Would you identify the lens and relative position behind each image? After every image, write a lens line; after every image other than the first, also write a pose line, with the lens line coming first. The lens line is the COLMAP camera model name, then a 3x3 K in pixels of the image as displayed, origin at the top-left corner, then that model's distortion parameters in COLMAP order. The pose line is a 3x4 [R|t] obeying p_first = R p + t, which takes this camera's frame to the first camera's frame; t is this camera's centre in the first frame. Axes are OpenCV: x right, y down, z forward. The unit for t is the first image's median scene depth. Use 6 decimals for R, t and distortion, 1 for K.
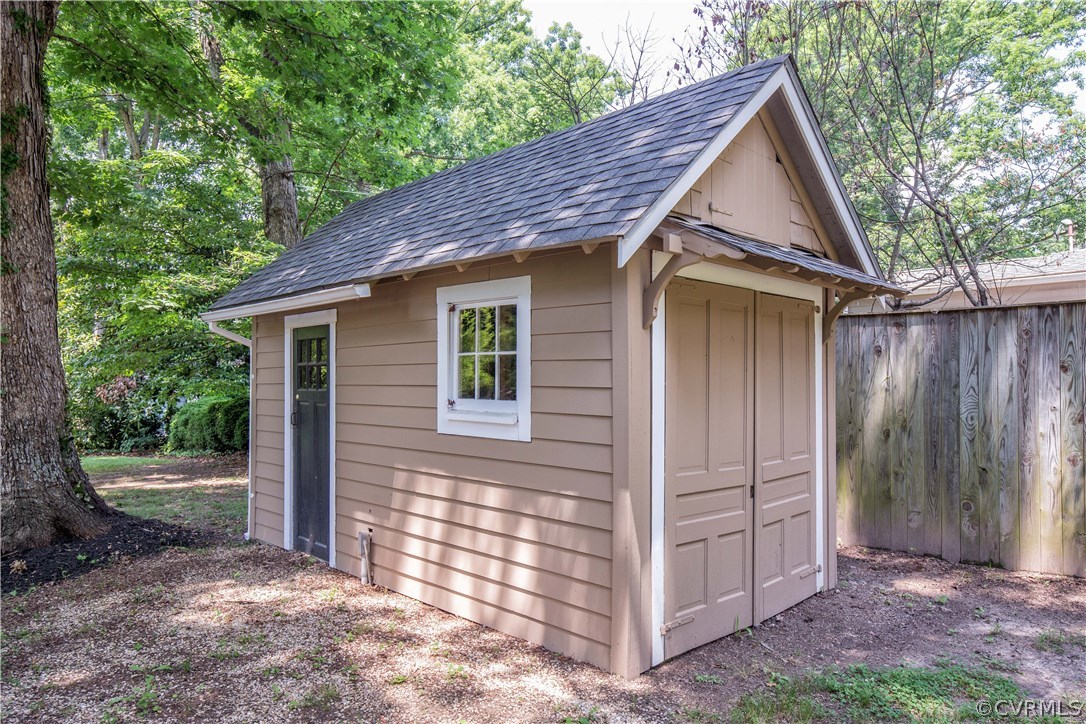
lens RADIAL K [[753.8, 0, 543.0], [0, 753.8, 362.0], [0, 0, 1]] dist [-0.000472, -0.000087]
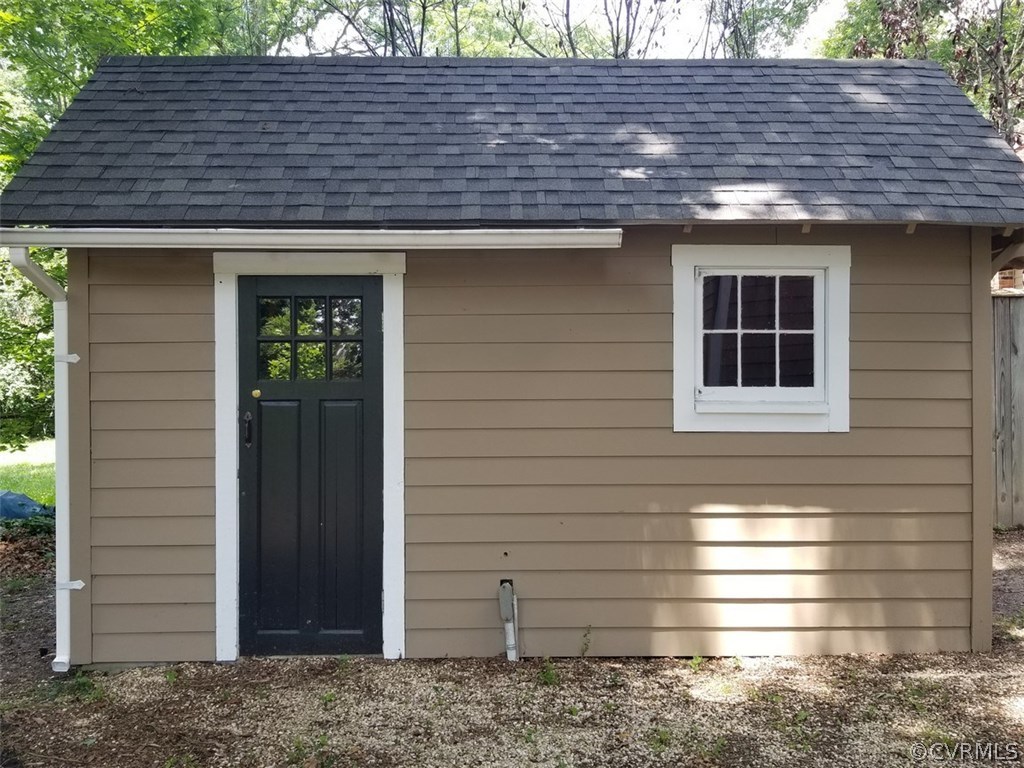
lens RADIAL K [[832.3, 0, 510.4], [0, 832.3, 378.2], [0, 0, 1]] dist [0.056218, -0.080948]
pose [[0.668822, -0.007542, 0.743385, -0.942183], [-0.013766, 0.999651, 0.022527, 0.023267], [-0.743296, -0.025300, 0.668485, 0.576166]]
